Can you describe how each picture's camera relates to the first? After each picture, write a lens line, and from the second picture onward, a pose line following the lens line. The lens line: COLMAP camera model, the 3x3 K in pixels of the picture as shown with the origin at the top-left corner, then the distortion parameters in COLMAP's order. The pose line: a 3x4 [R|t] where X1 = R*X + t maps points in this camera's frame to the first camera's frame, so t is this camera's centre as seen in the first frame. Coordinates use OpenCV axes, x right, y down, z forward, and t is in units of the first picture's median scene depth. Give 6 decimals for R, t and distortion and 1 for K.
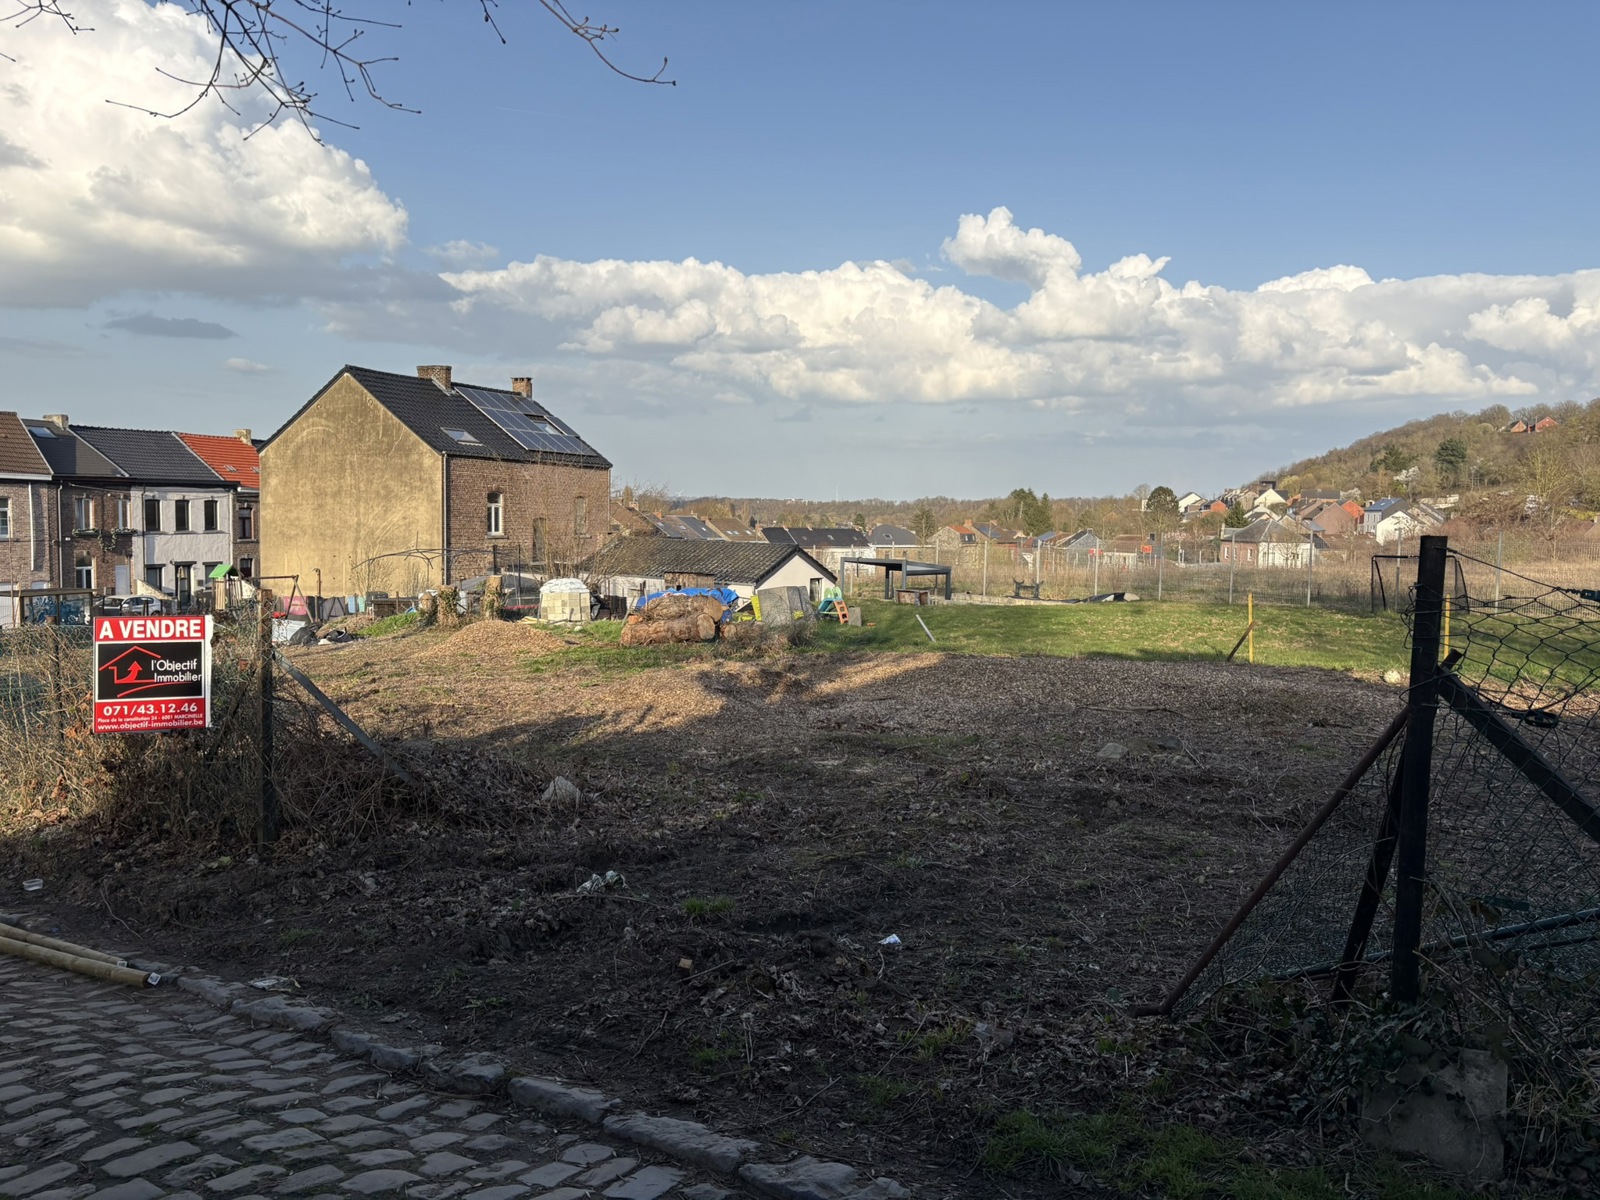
lens RADIAL K [[1222.6, 0, 815.8], [0, 1222.6, 603.3], [0, 0, 1]] dist [0.064130, -0.065466]
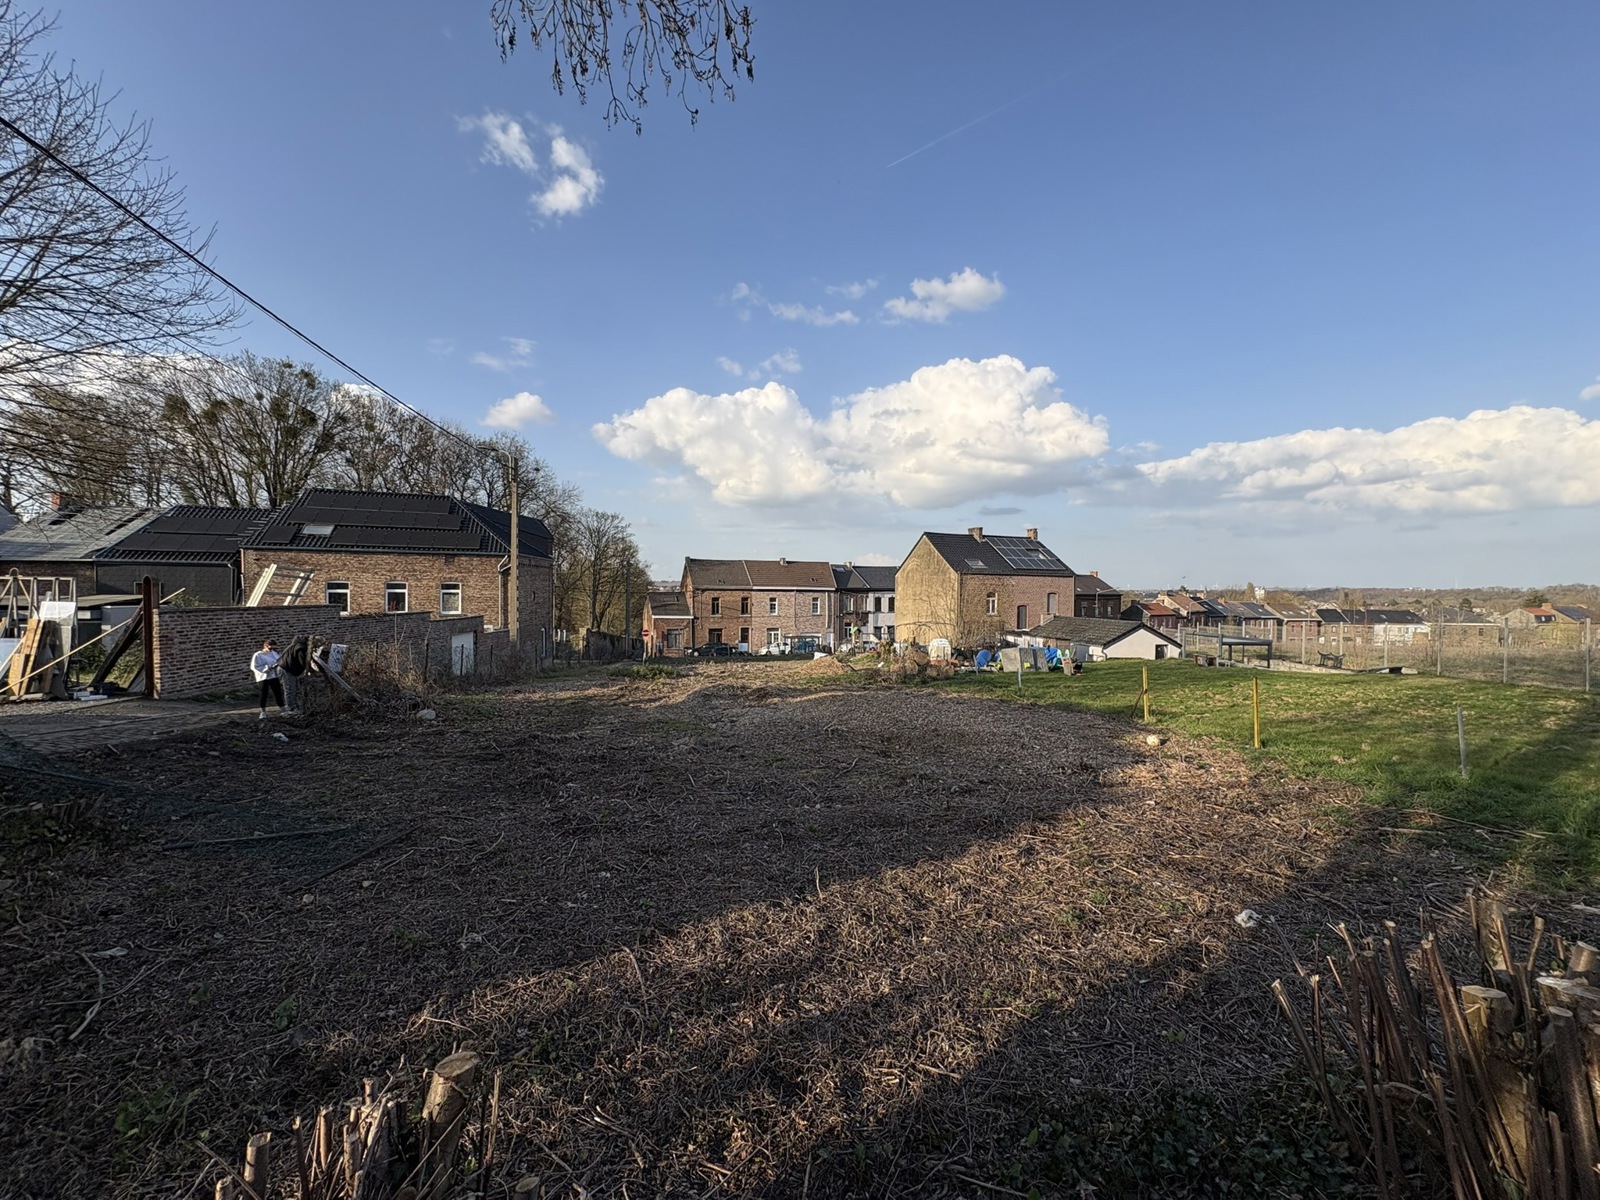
lens RADIAL K [[645.7, 0, 799.3], [0, 645.7, 600.6], [0, 0, 1]] dist [0.000783, 0.000547]
pose [[0.696012, -0.006562, -0.718001, 0.253745], [-0.046246, 0.997472, -0.053946, -0.010691], [0.716540, 0.070751, 0.693949, 0.110056]]
